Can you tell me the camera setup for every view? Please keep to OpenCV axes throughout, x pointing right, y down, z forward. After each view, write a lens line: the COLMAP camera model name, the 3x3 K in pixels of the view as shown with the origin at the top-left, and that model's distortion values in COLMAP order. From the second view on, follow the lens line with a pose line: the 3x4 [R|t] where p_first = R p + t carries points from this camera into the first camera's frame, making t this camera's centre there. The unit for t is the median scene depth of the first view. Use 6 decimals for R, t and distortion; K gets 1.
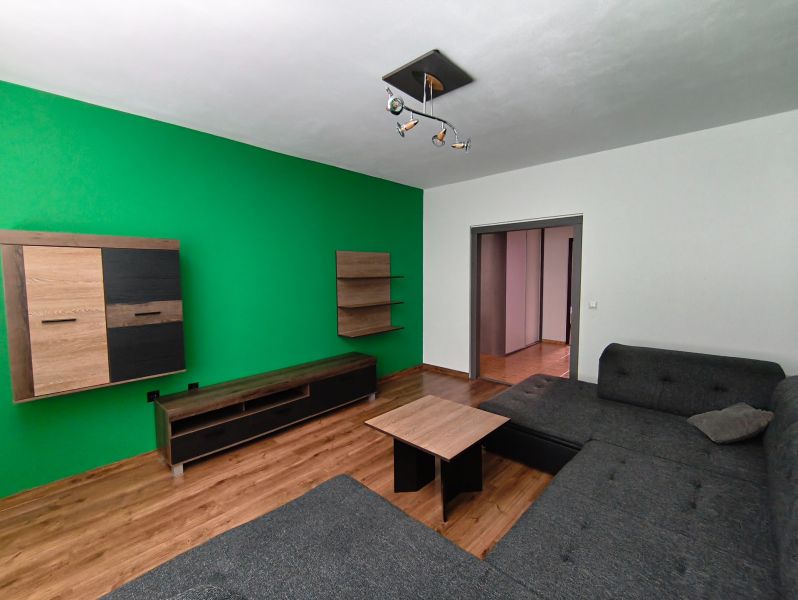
lens RADIAL K [[352.9, 0, 399.4], [0, 352.9, 296.3], [0, 0, 1]] dist [0.001949, 0.000012]
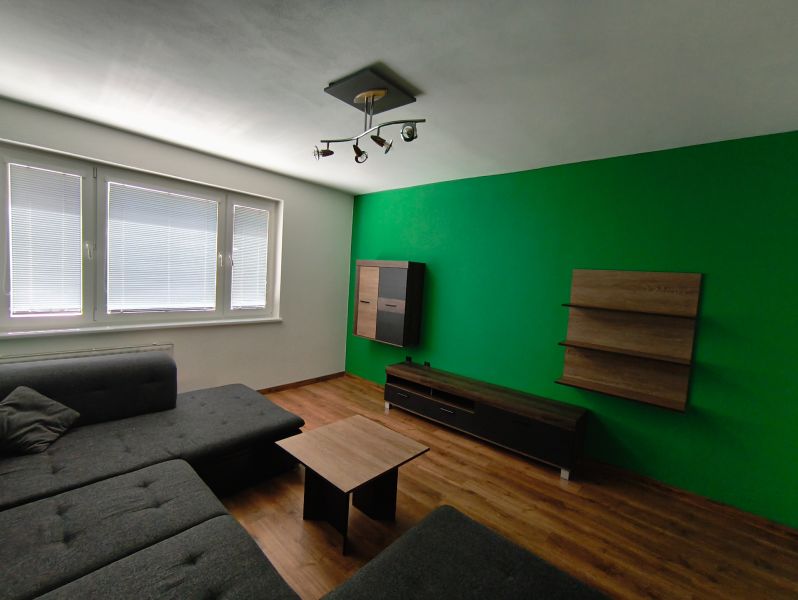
lens RADIAL K [[352.9, 0, 399.4], [0, 352.9, 296.3], [0, 0, 1]] dist [0.001949, 0.000012]
pose [[0.029487, 0.077430, -0.996562, 0.799220], [-0.133094, 0.988422, 0.072859, -0.102283], [0.990665, 0.130488, 0.039451, 0.799135]]
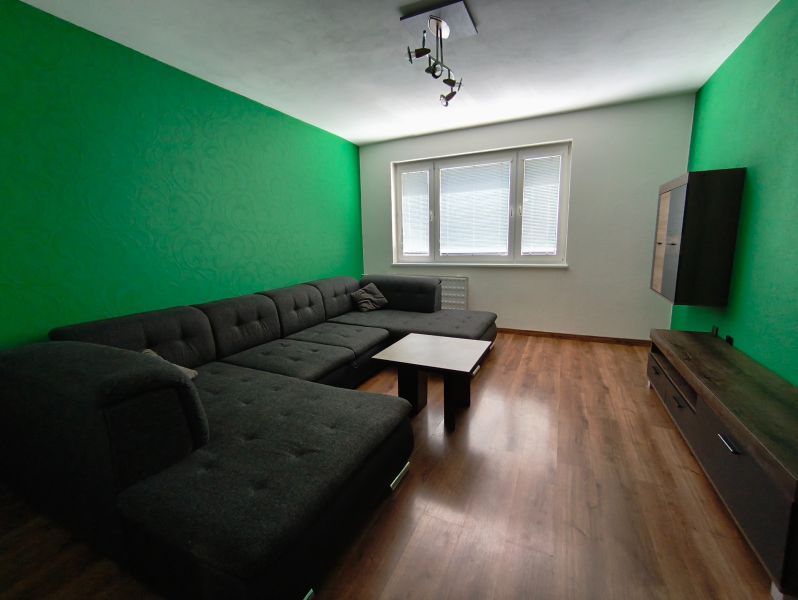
lens RADIAL K [[352.9, 0, 399.4], [0, 352.9, 296.3], [0, 0, 1]] dist [0.001949, 0.000012]
pose [[-0.950699, 0.082865, -0.298840, 0.412870], [0.012362, 0.973000, 0.230474, -0.053239], [0.309870, 0.215417, -0.926054, 1.518133]]
